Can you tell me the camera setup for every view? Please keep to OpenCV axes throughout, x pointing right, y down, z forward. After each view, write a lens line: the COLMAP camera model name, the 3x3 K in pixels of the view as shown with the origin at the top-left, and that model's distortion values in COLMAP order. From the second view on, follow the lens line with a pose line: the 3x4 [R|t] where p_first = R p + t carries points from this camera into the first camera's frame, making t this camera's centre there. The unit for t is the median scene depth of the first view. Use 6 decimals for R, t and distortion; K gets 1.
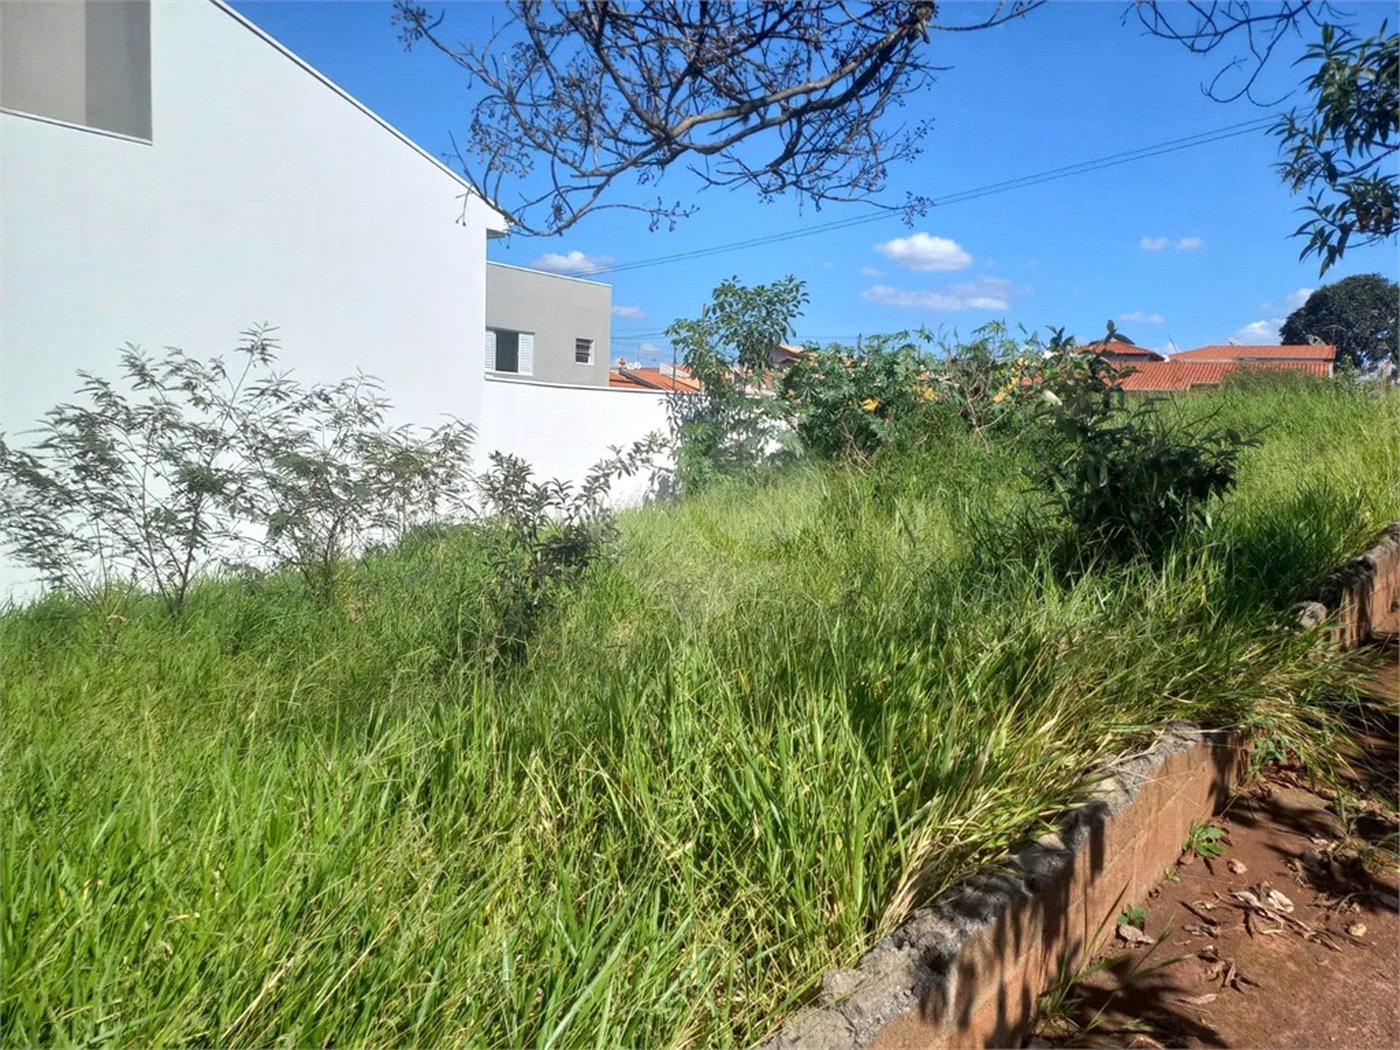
lens RADIAL K [[1076.9, 0, 713.0], [0, 1076.9, 525.3], [0, 0, 1]] dist [0.061909, -0.045425]
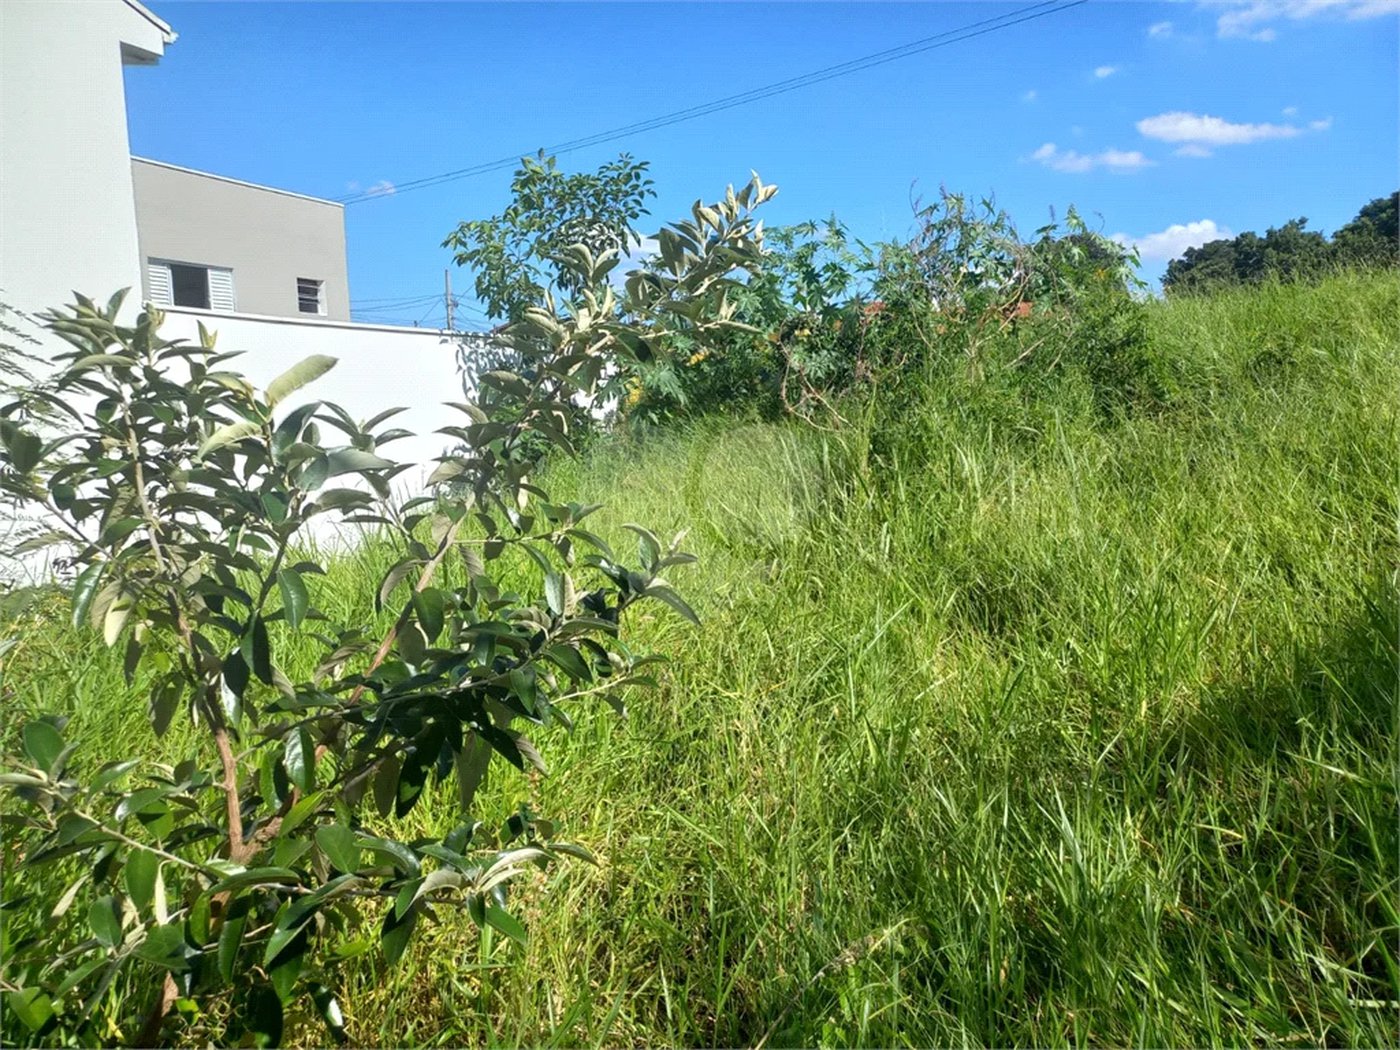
lens RADIAL K [[1073.9, 0, 764.2], [0, 1073.9, 490.3], [0, 0, 1]] dist [0.006022, 0.006371]
pose [[0.957559, -0.081168, 0.276571, -0.050184], [0.085951, 0.996286, -0.005195, -0.005480], [-0.275122, 0.028746, 0.960979, 0.304217]]
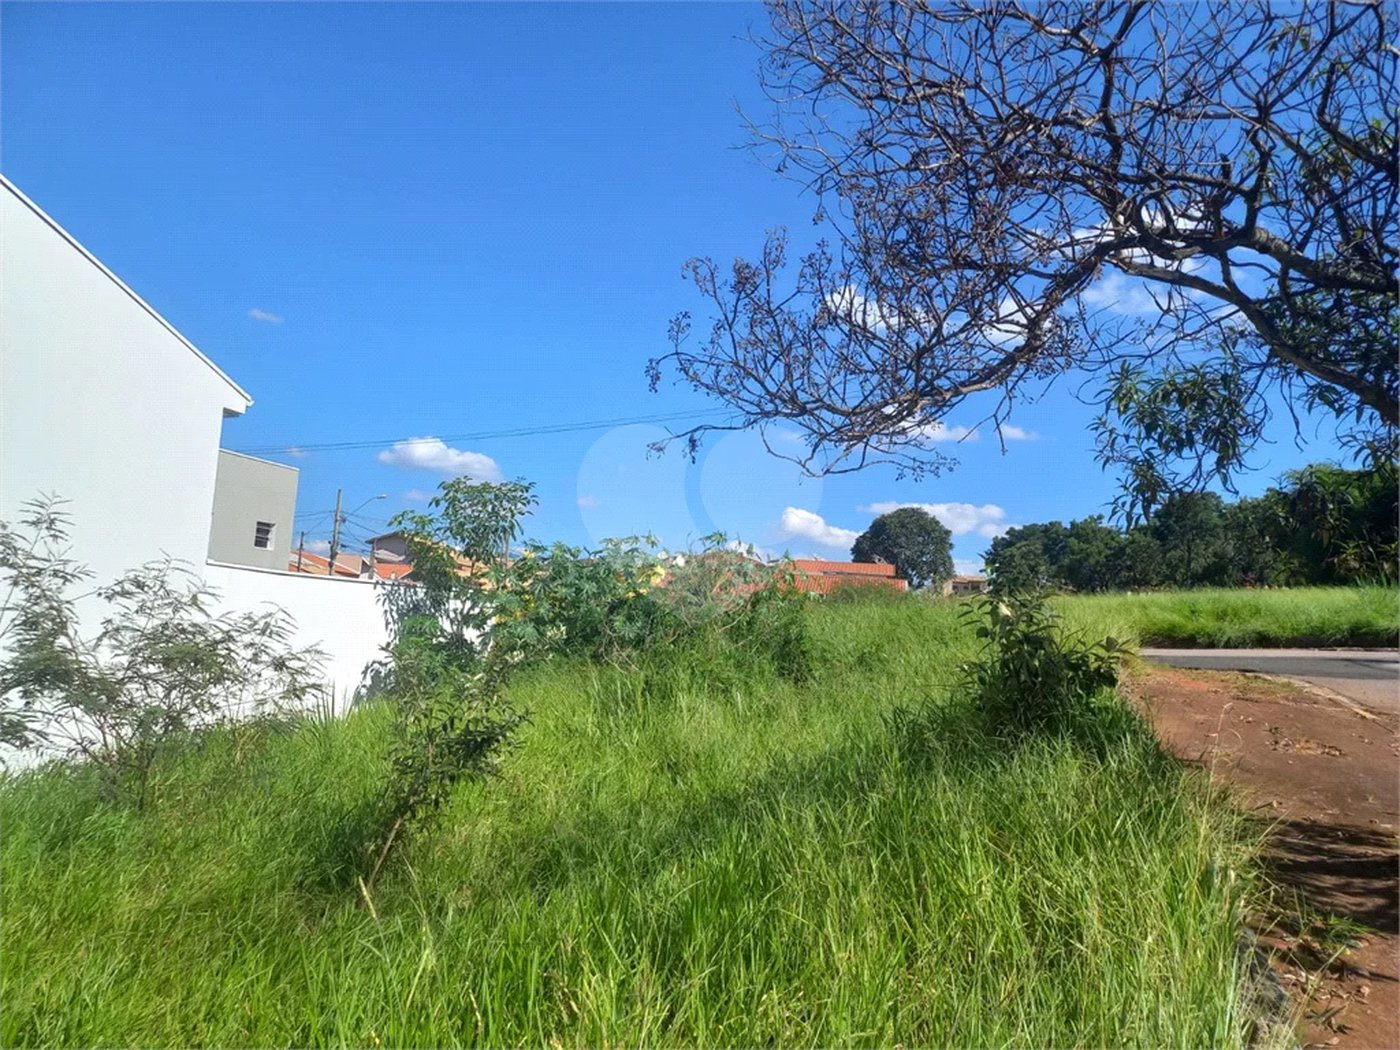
lens RADIAL K [[1076.9, 0, 713.0], [0, 1076.9, 525.3], [0, 0, 1]] dist [0.061909, -0.045425]
pose [[0.933408, 0.059010, 0.353931, -0.114687], [0.005726, 0.983809, -0.179130, 0.001906], [-0.358771, 0.169228, 0.917957, -0.010382]]
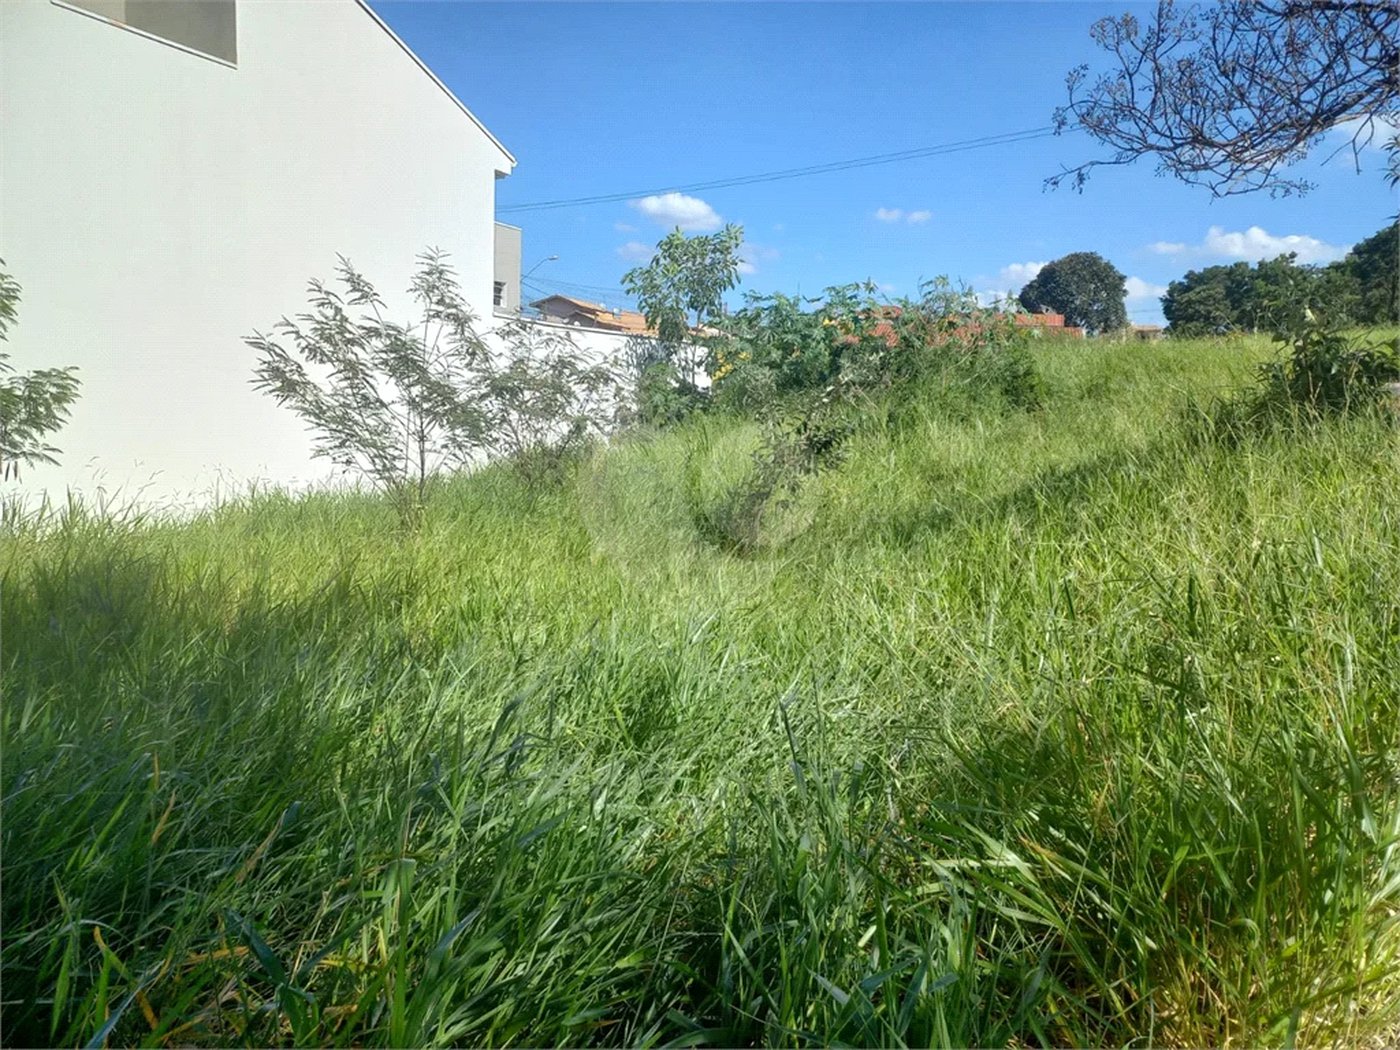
lens RADIAL K [[1082.3, 0, 721.6], [0, 1082.3, 558.6], [0, 0, 1]] dist [0.013254, -0.002386]
pose [[0.969716, -0.028790, 0.242534, -0.213746], [0.012612, 0.997606, 0.067996, 0.026209], [-0.243911, -0.062878, 0.967757, -0.069203]]
